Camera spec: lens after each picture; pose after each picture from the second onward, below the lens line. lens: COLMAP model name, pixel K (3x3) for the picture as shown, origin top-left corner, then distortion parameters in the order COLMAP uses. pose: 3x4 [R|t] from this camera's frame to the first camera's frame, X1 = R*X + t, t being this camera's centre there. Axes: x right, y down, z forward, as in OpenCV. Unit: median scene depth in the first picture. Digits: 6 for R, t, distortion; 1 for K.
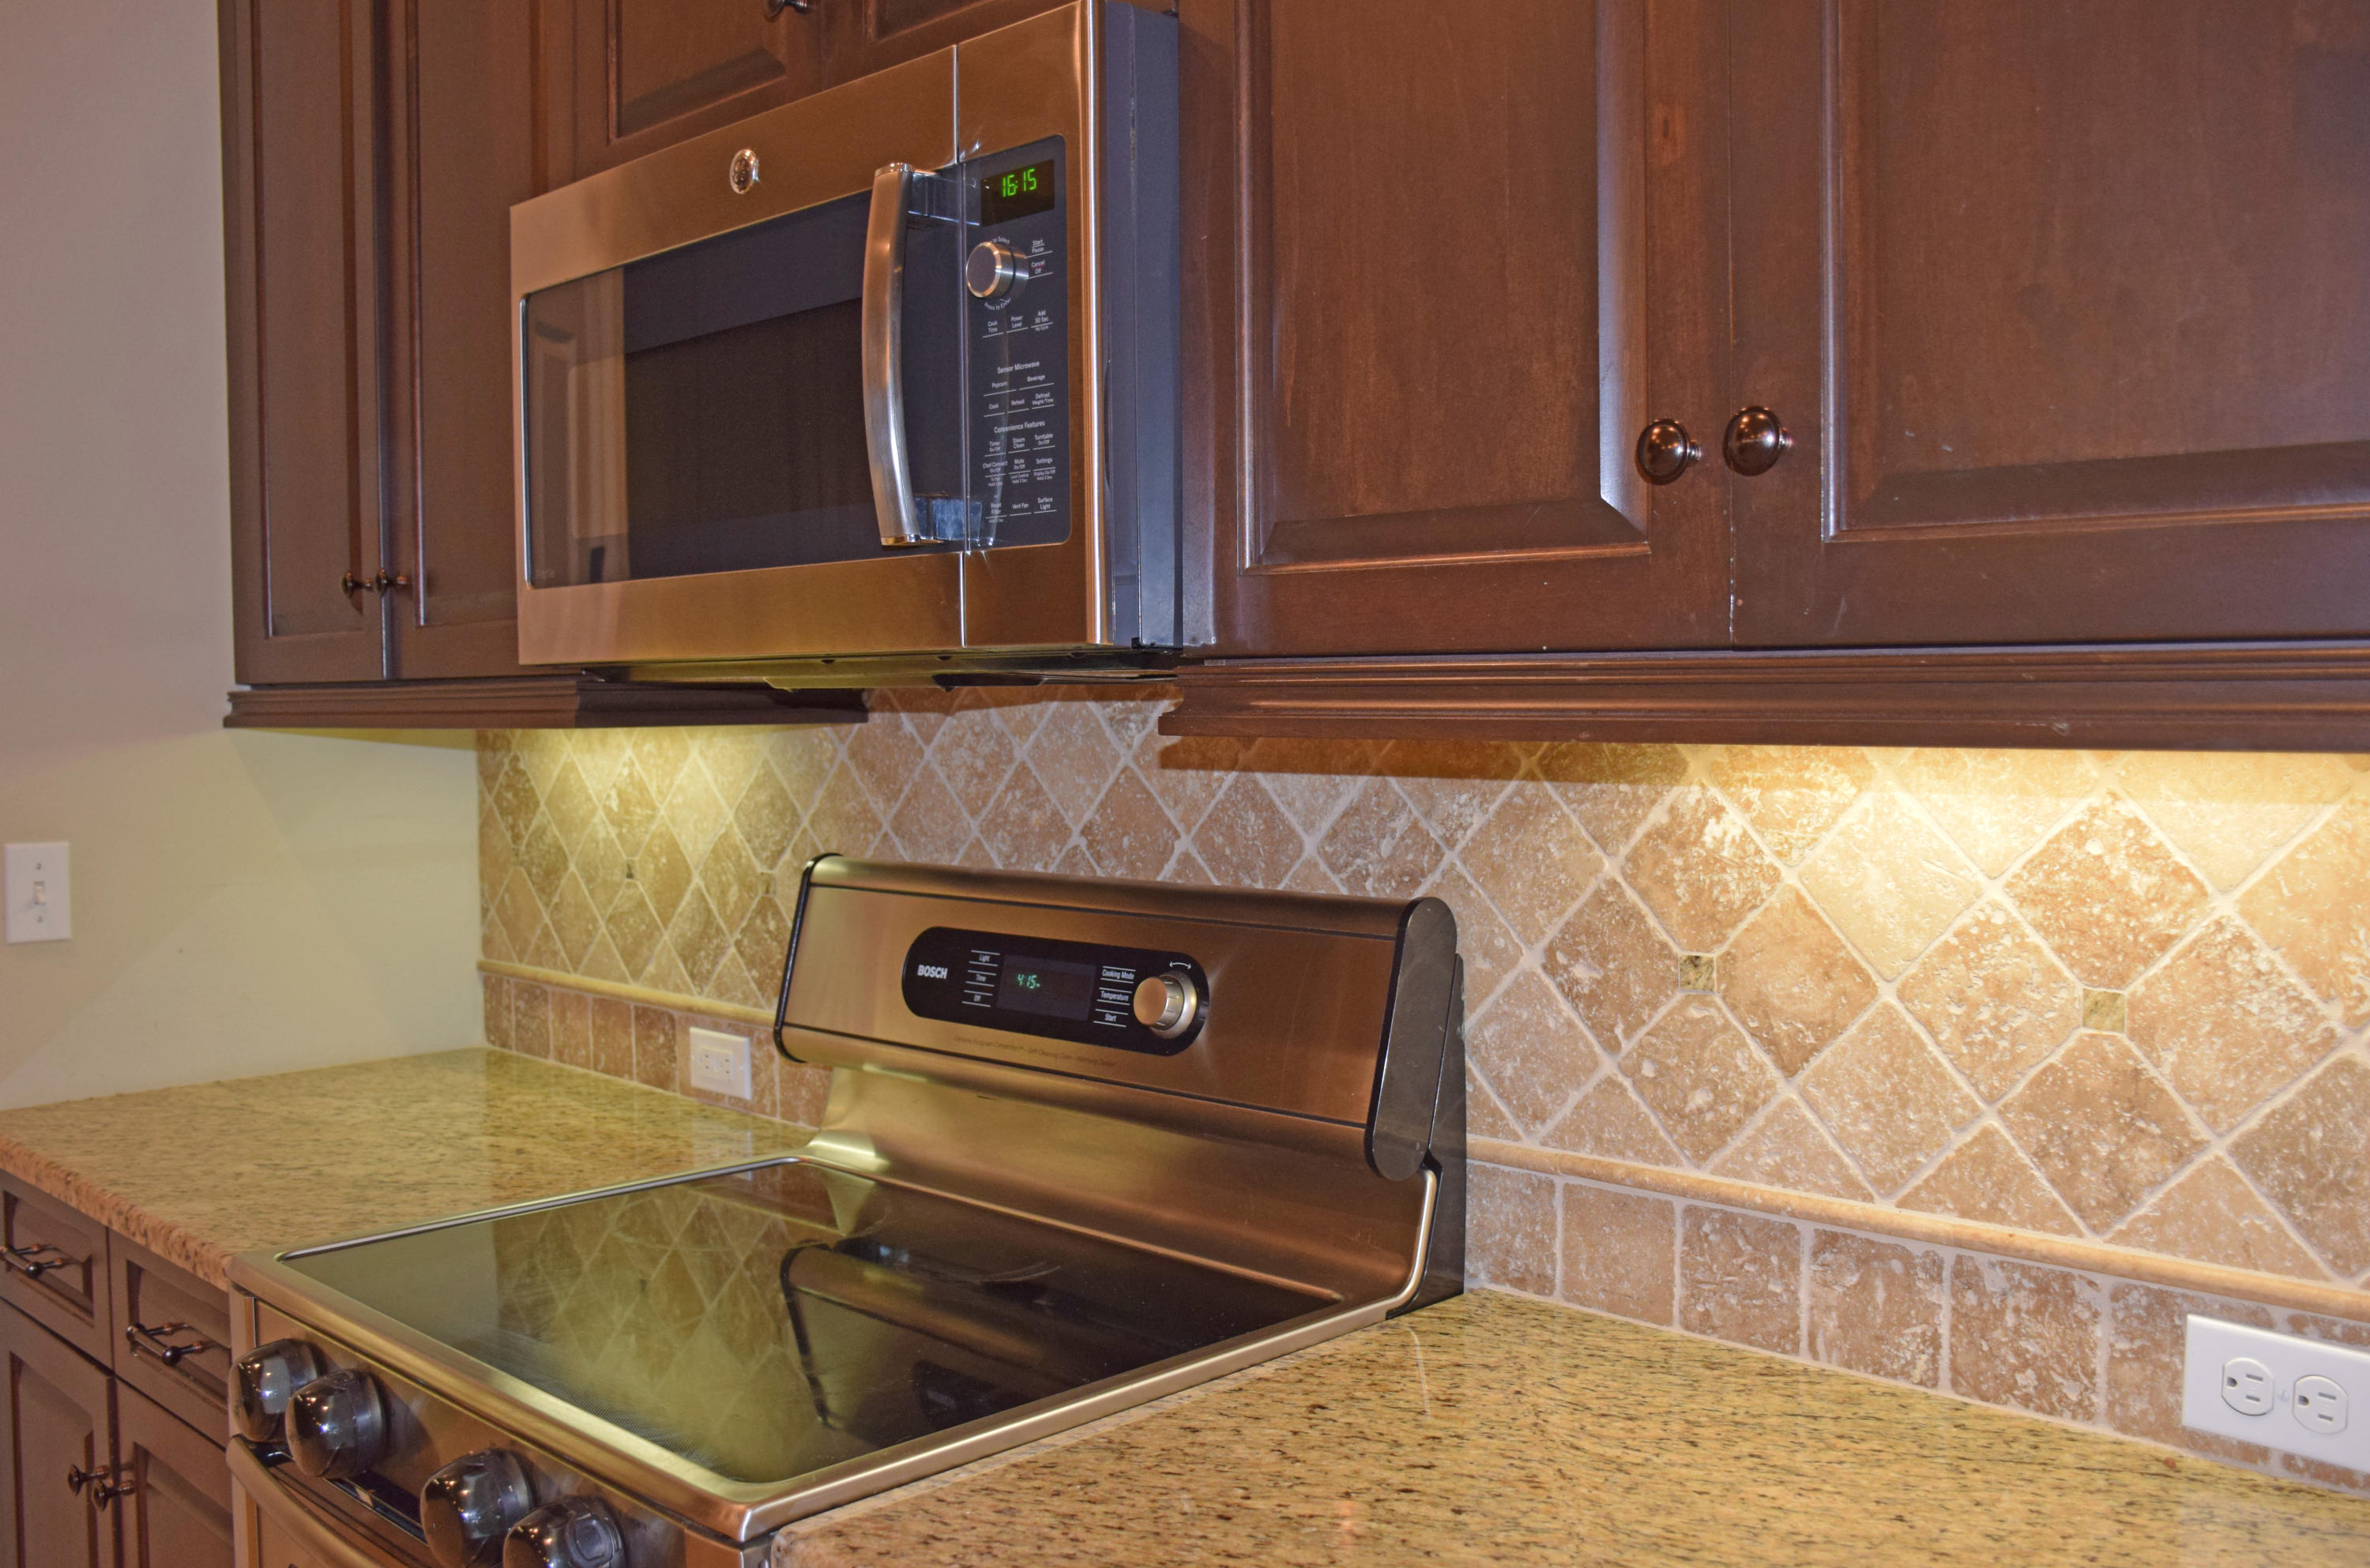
lens RADIAL K [[2063.3, 0, 1185.0], [0, 2063.3, 784.0], [0, 0, 1]] dist [-0.110717, 0.101165]
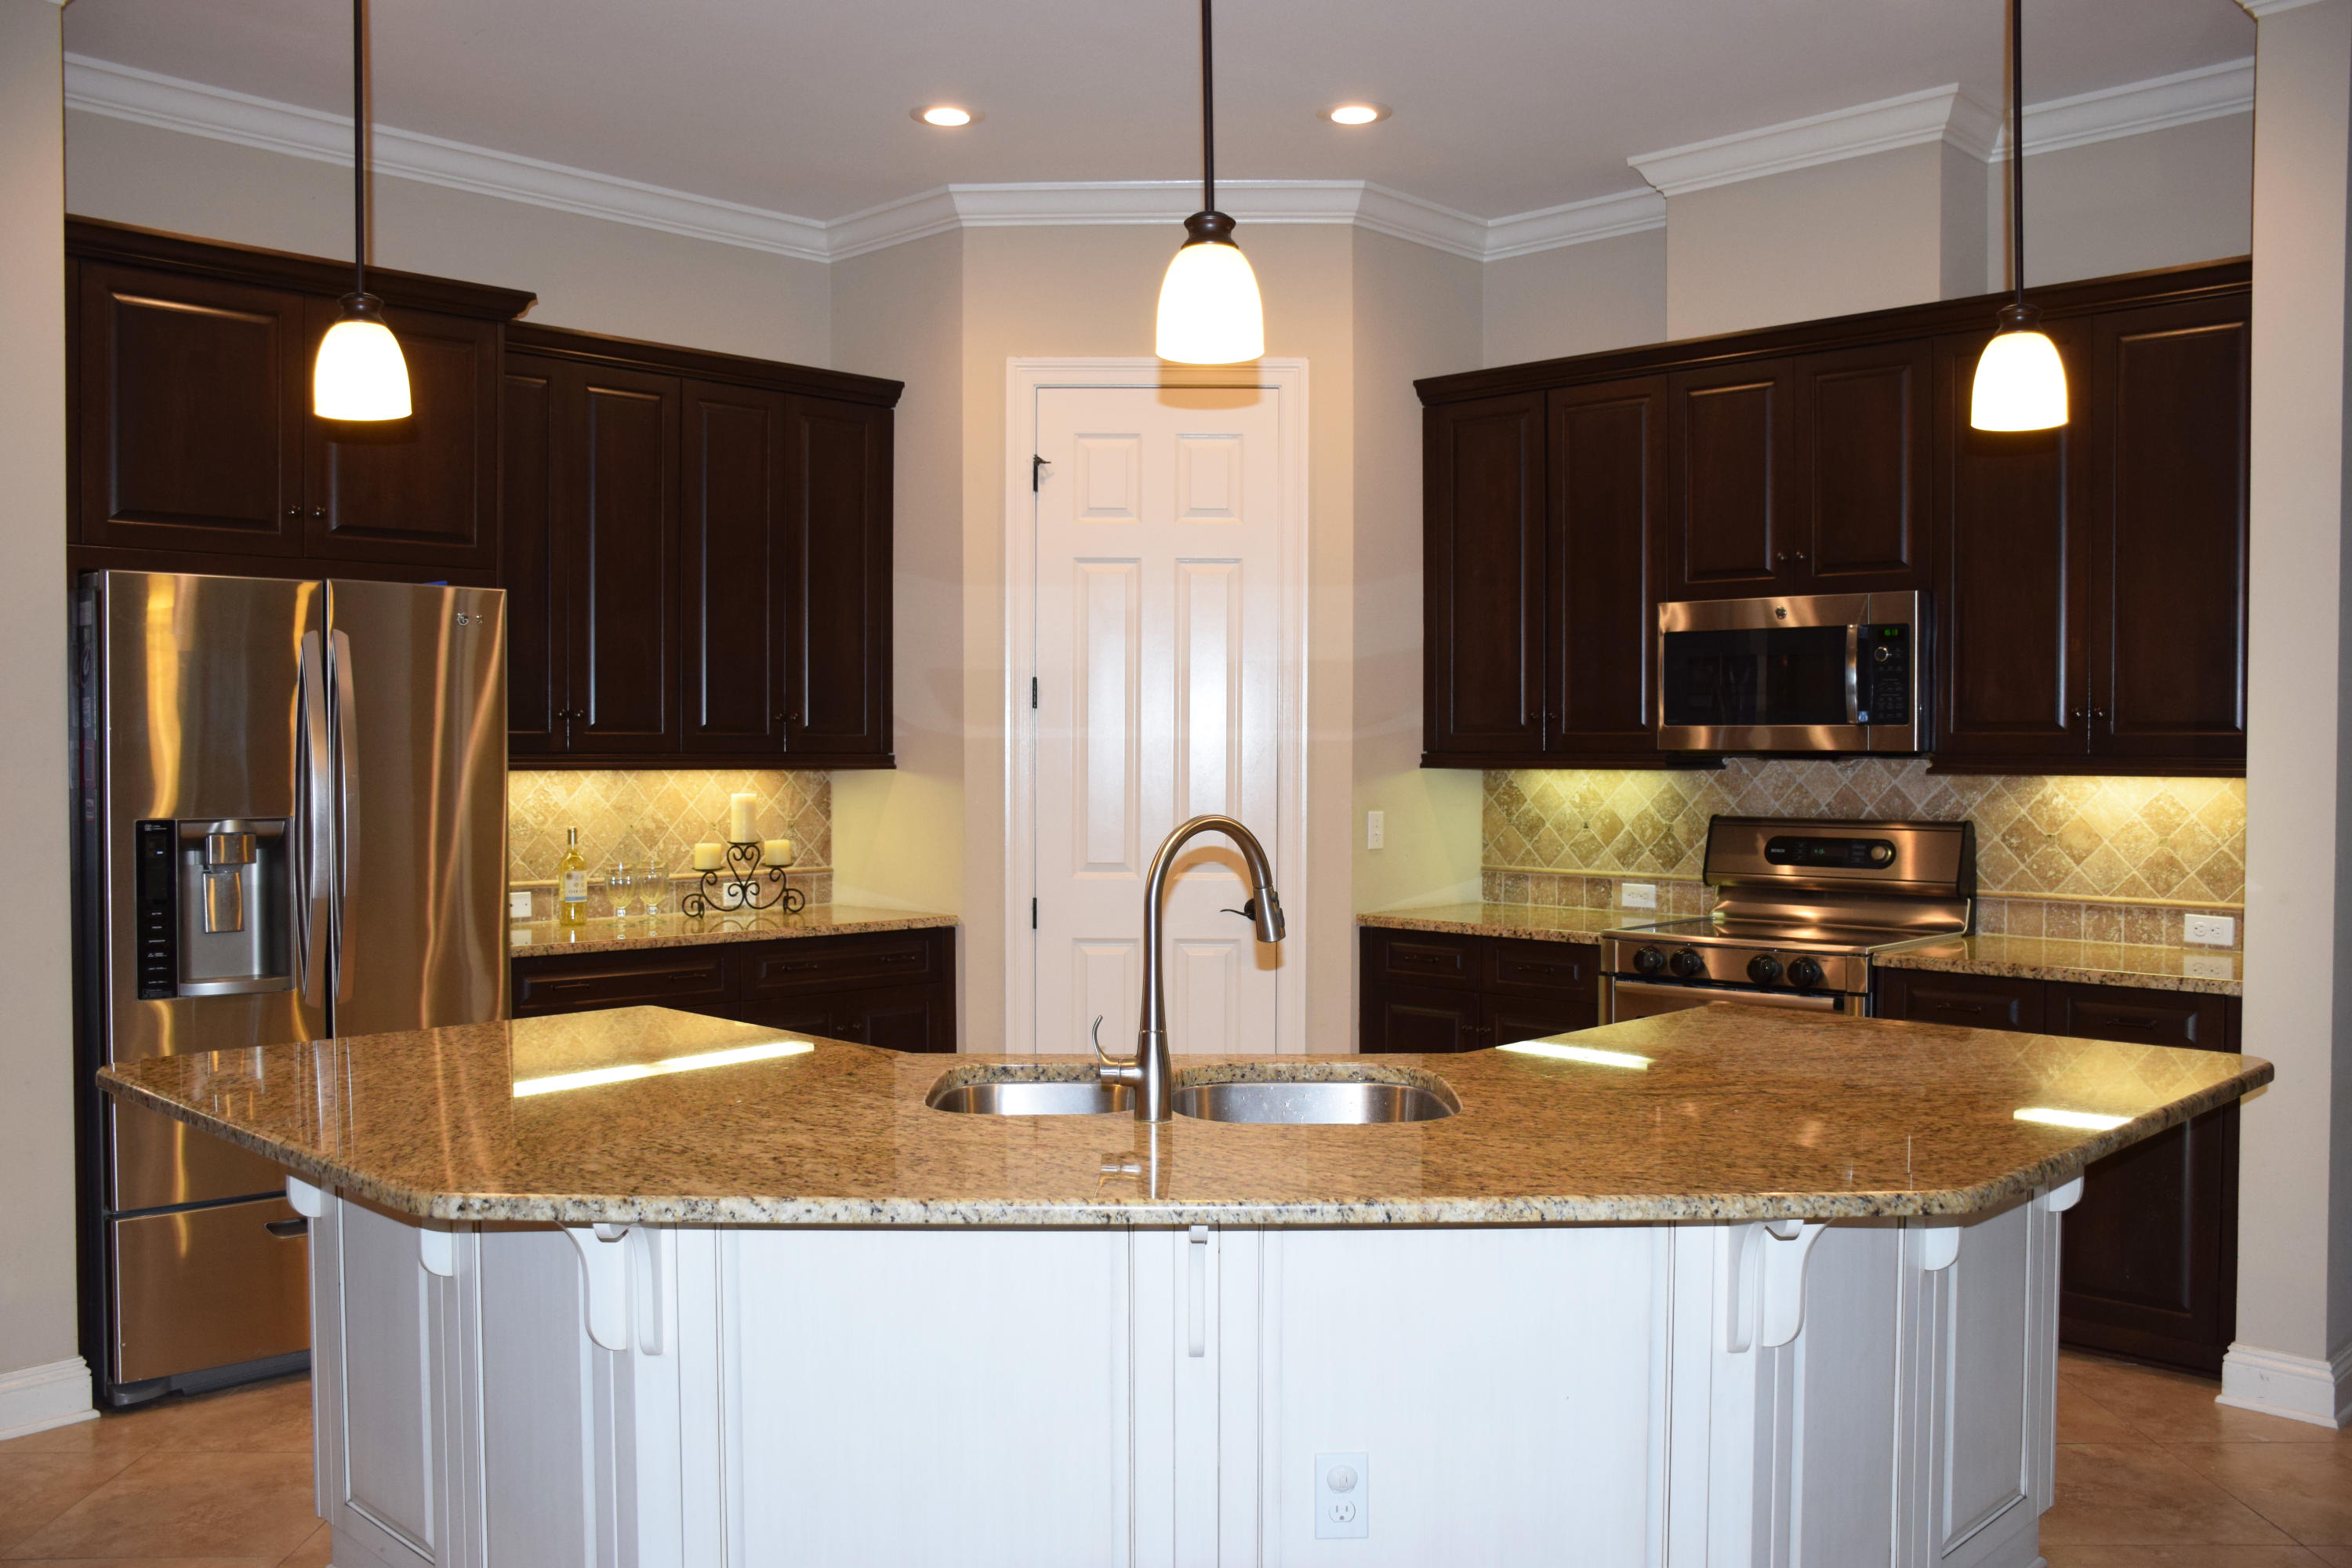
lens RADIAL K [[2004.0, 0, 1176.0], [0, 2004.0, 784.0], [0, 0, 1]] dist [-0.125189, 0.164685]
pose [[0.999897, 0.010991, 0.009213, -0.891463], [-0.010764, 0.999646, -0.024350, 0.062509], [-0.009477, 0.024248, 0.999661, -1.663292]]
